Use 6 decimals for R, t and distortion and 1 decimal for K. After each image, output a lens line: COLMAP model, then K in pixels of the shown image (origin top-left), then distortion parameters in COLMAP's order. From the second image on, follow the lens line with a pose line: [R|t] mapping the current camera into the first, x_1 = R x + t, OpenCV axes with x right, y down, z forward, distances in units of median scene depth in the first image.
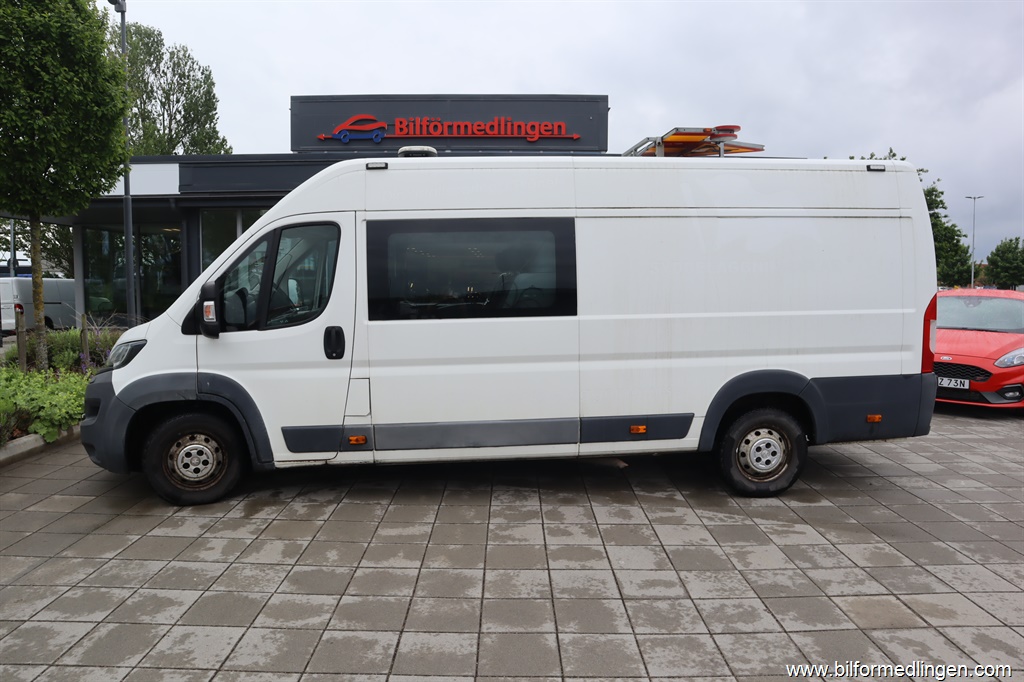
lens RADIAL K [[703.5, 0, 510.7], [0, 703.5, 337.6], [0, 0, 1]] dist [-0.116520, 0.067675]
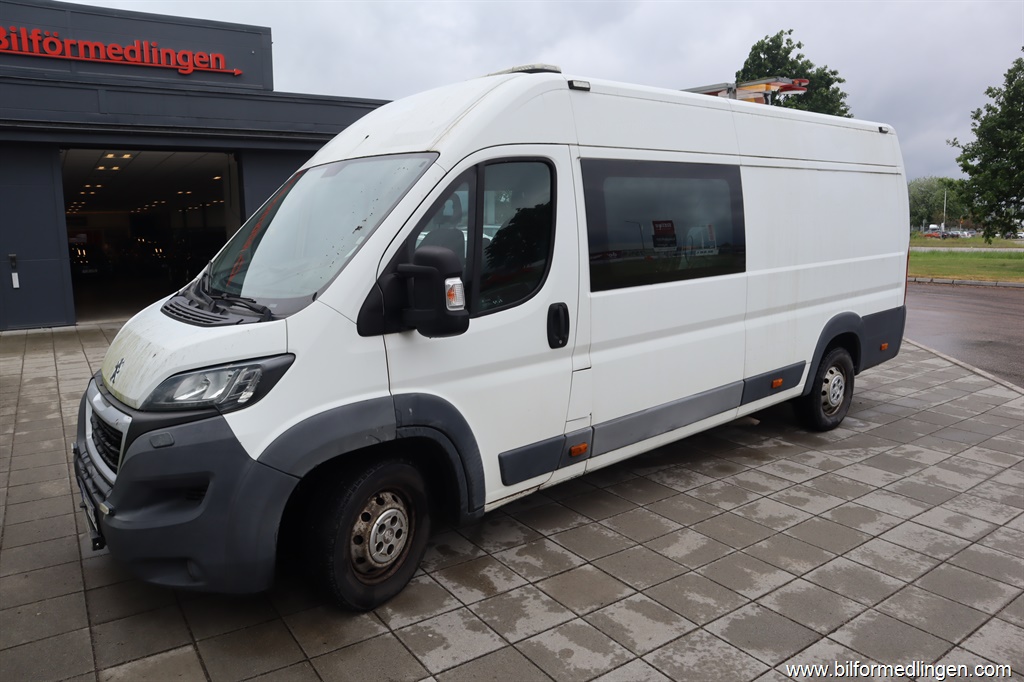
lens RADIAL K [[703.5, 0, 509.6], [0, 703.5, 337.4], [0, 0, 1]] dist [-0.116520, 0.067675]
pose [[0.826428, -0.105535, 0.553064, -0.697506], [0.067111, 0.993737, 0.089342, -0.049116], [-0.559029, -0.036719, 0.828335, 0.416289]]
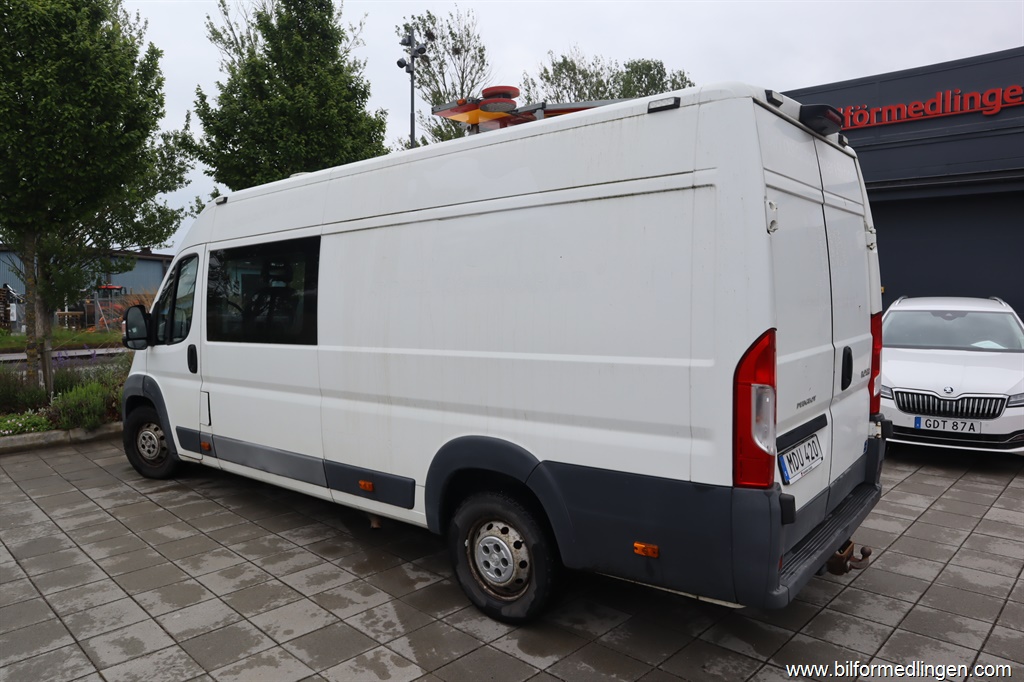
lens RADIAL K [[703.5, 0, 511.6], [0, 703.5, 339.9], [0, 0, 1]] dist [-0.116520, 0.067675]
pose [[0.719245, 0.040542, -0.693572, 0.904791], [-0.049766, 0.998738, 0.006772, -0.057127], [0.692971, 0.029646, 0.720355, 0.542434]]
